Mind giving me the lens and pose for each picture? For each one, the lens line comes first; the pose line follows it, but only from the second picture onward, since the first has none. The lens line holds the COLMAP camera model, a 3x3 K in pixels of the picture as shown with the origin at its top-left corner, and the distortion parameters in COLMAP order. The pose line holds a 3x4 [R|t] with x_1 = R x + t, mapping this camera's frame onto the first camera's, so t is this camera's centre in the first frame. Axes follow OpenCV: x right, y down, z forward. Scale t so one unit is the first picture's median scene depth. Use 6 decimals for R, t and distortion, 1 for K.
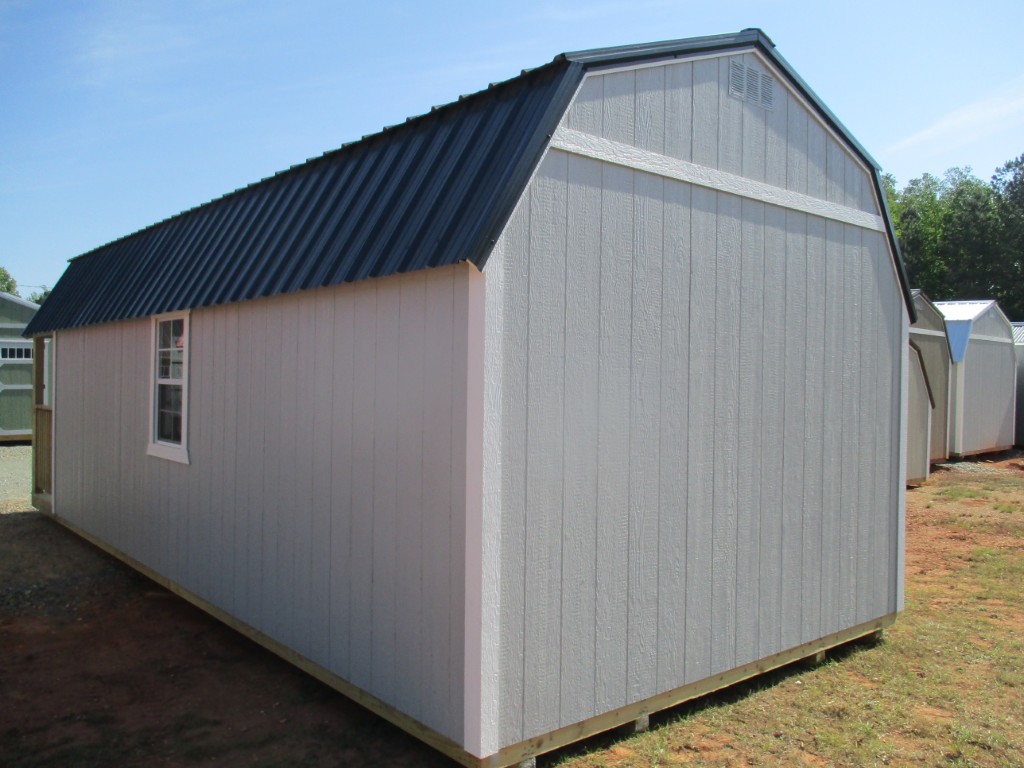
lens RADIAL K [[860.8, 0, 514.7], [0, 860.8, 384.4], [0, 0, 1]] dist [-0.030788, 0.027647]
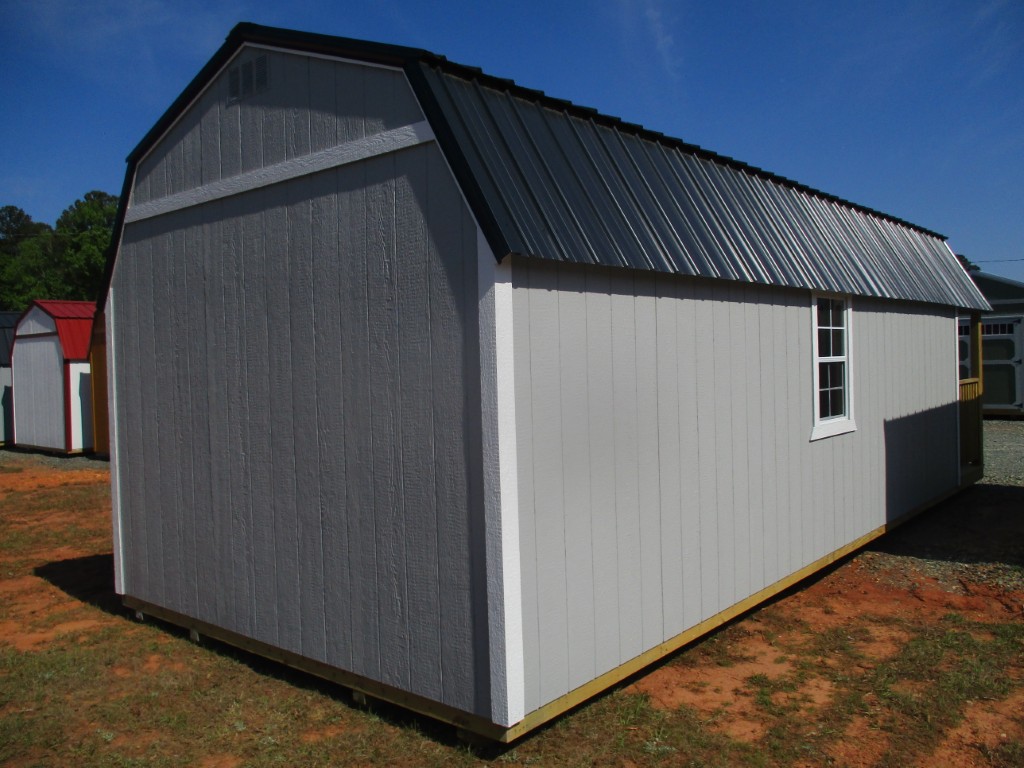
lens RADIAL K [[860.8, 0, 514.8], [0, 860.8, 384.9], [0, 0, 1]] dist [-0.030788, 0.027647]
pose [[0.154827, 0.006168, -0.987922, 1.243598], [0.027675, 0.999561, 0.010578, 0.011801], [0.987554, -0.028979, 0.154588, 1.069814]]
